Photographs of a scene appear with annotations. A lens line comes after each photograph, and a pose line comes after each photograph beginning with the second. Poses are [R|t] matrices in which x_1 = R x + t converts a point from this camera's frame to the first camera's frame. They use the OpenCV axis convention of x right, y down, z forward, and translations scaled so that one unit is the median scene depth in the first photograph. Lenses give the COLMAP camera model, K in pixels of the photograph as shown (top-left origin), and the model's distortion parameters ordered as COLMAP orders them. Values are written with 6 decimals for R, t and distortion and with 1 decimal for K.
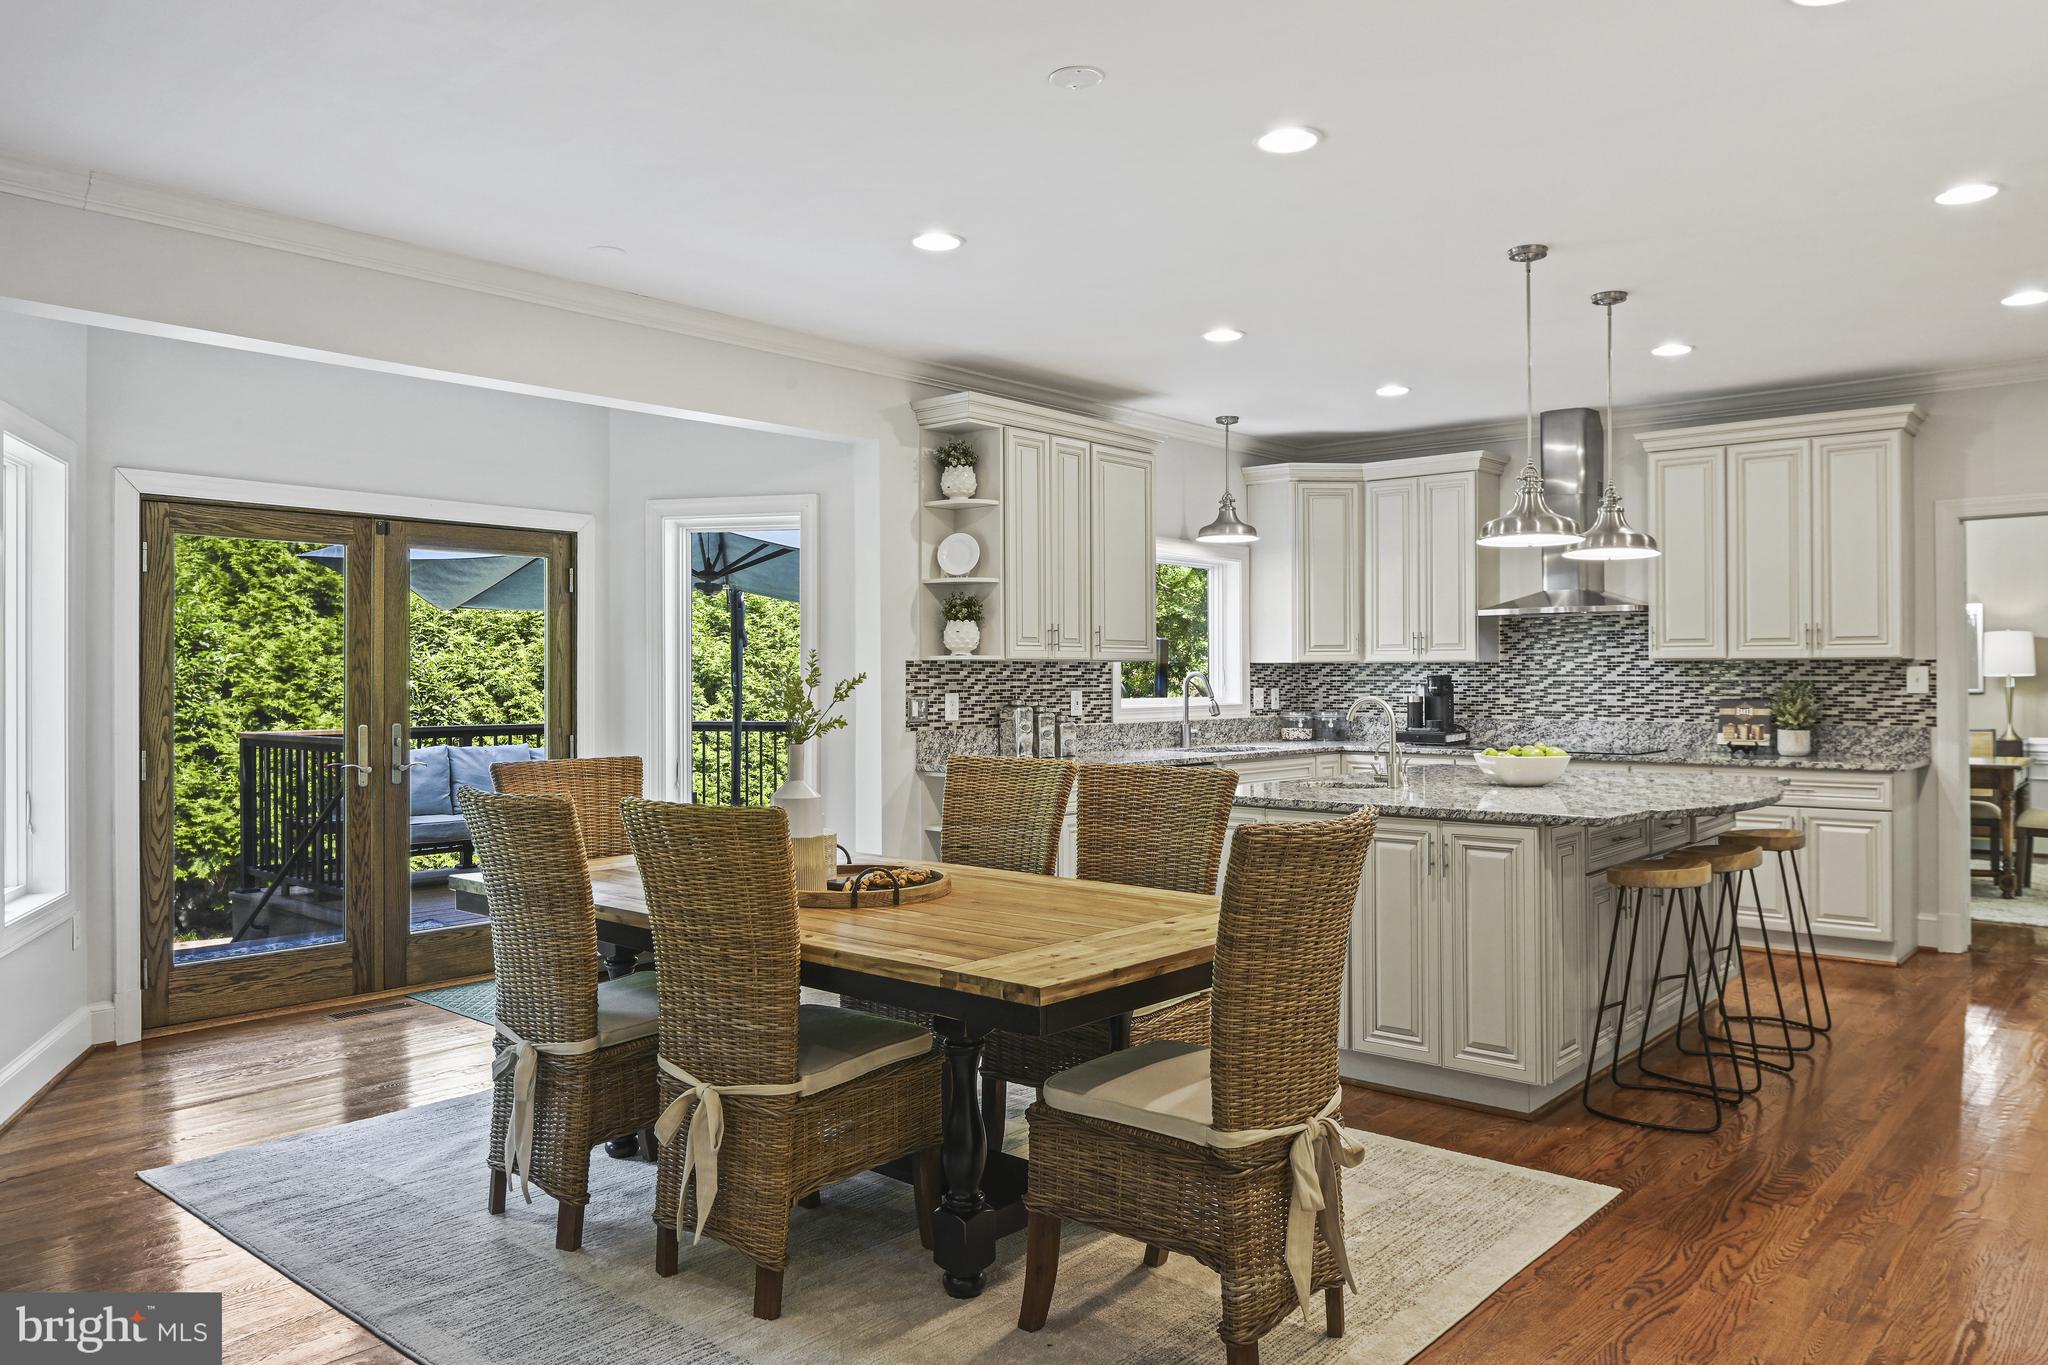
lens RADIAL K [[1433.7, 0, 1022.1], [0, 1433.7, 670.6], [0, 0, 1]] dist [-0.005182, -0.015785]
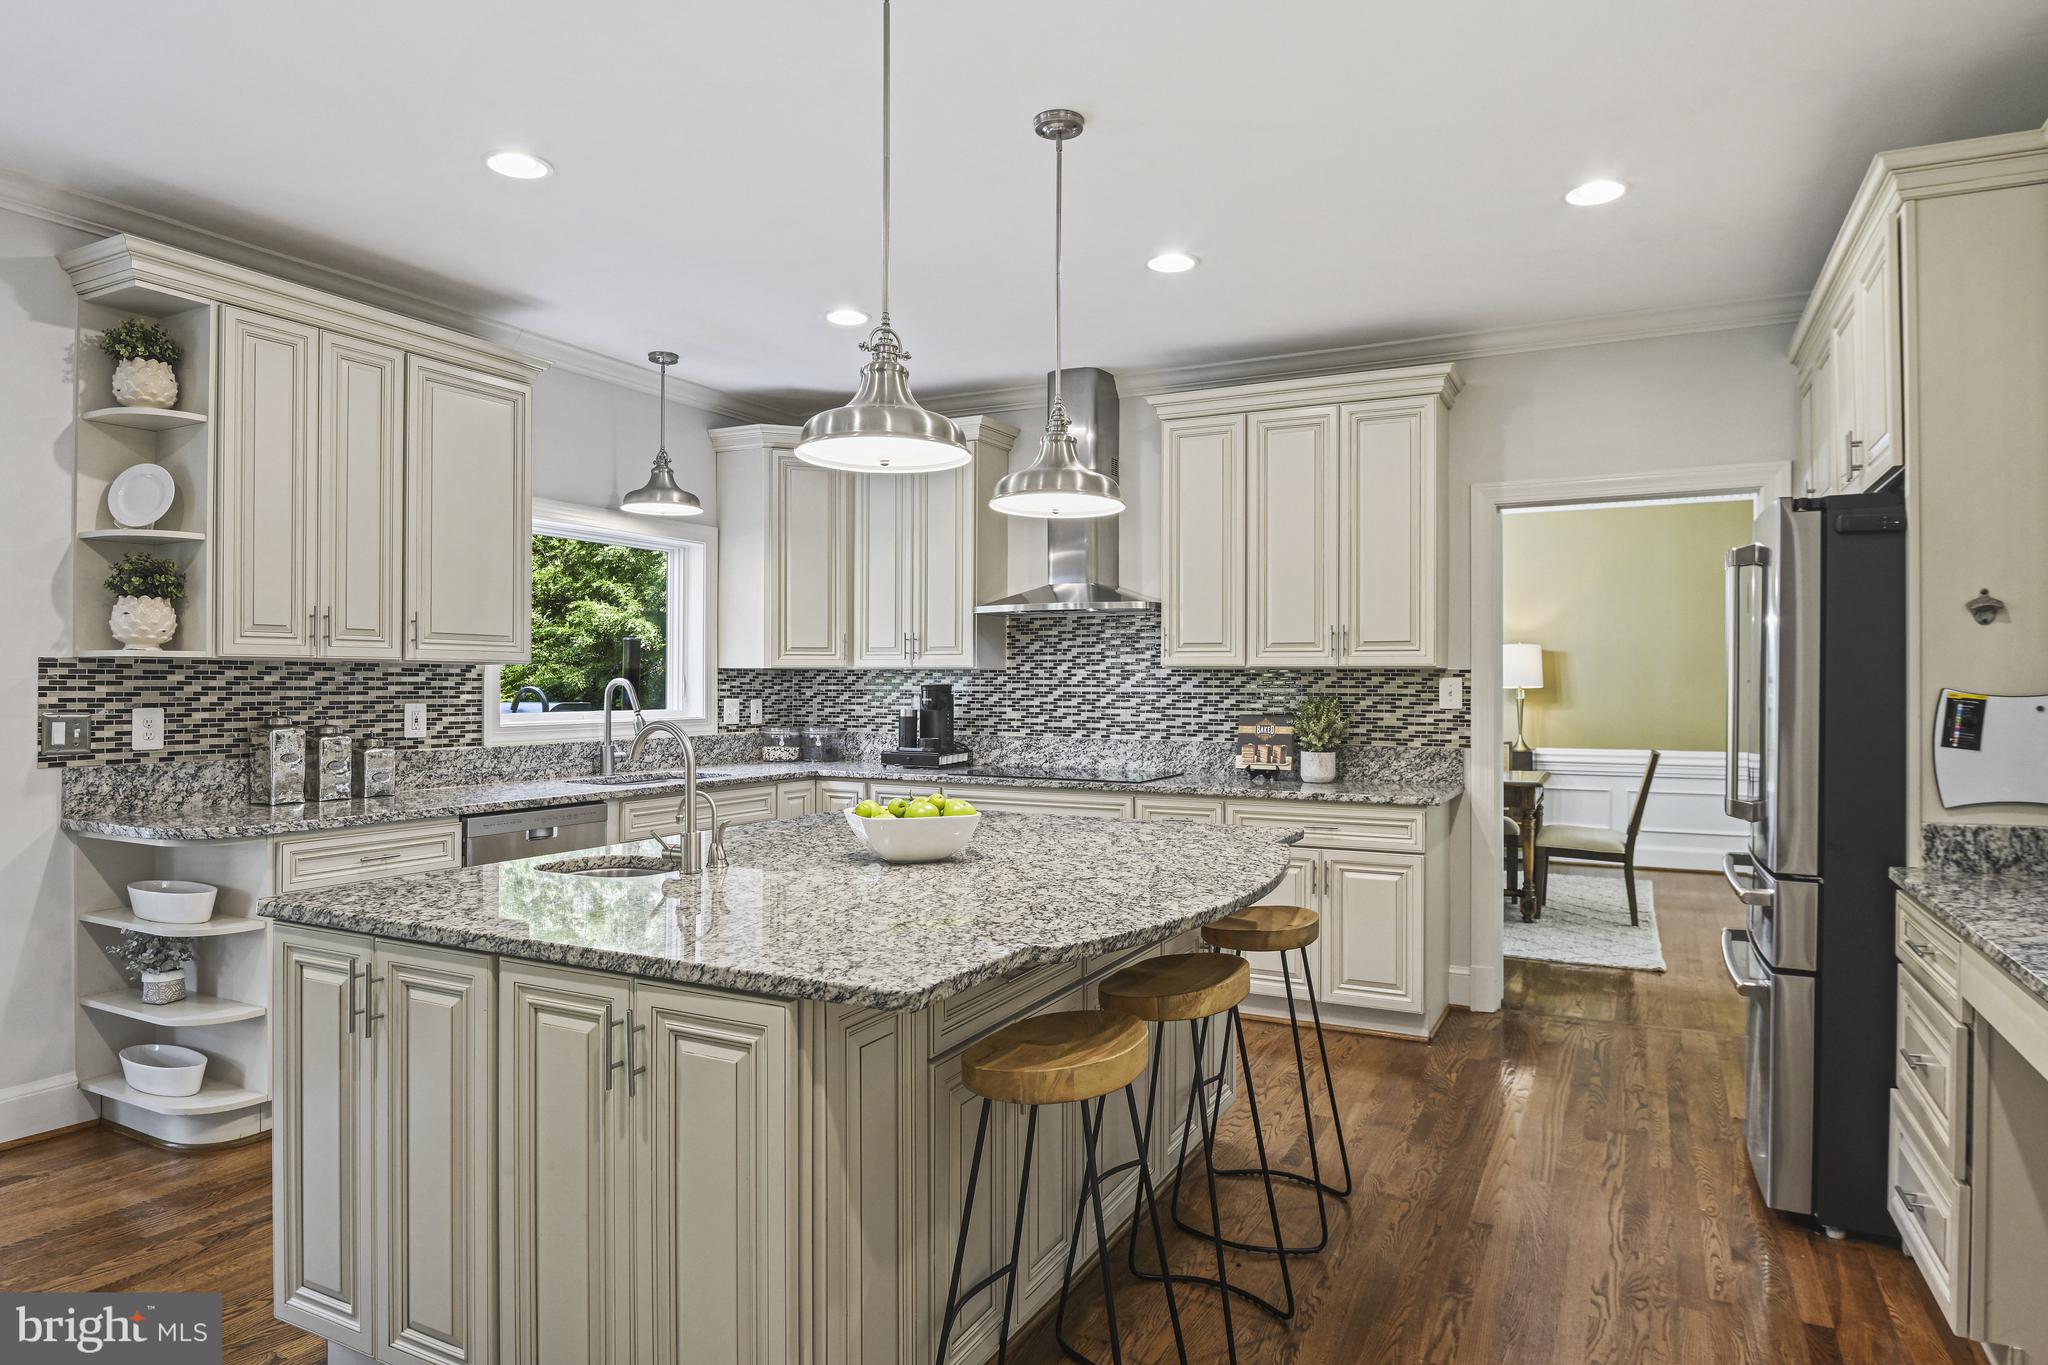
lens RADIAL K [[1231.0, 0, 1022.8], [0, 1231.0, 683.7], [0, 0, 1]] dist [-0.010062, -0.006570]
pose [[0.970361, 0.005520, 0.241598, 0.198180], [-0.006488, 0.999974, 0.003212, 0.000103], [-0.241574, -0.004684, 0.970371, 0.343212]]
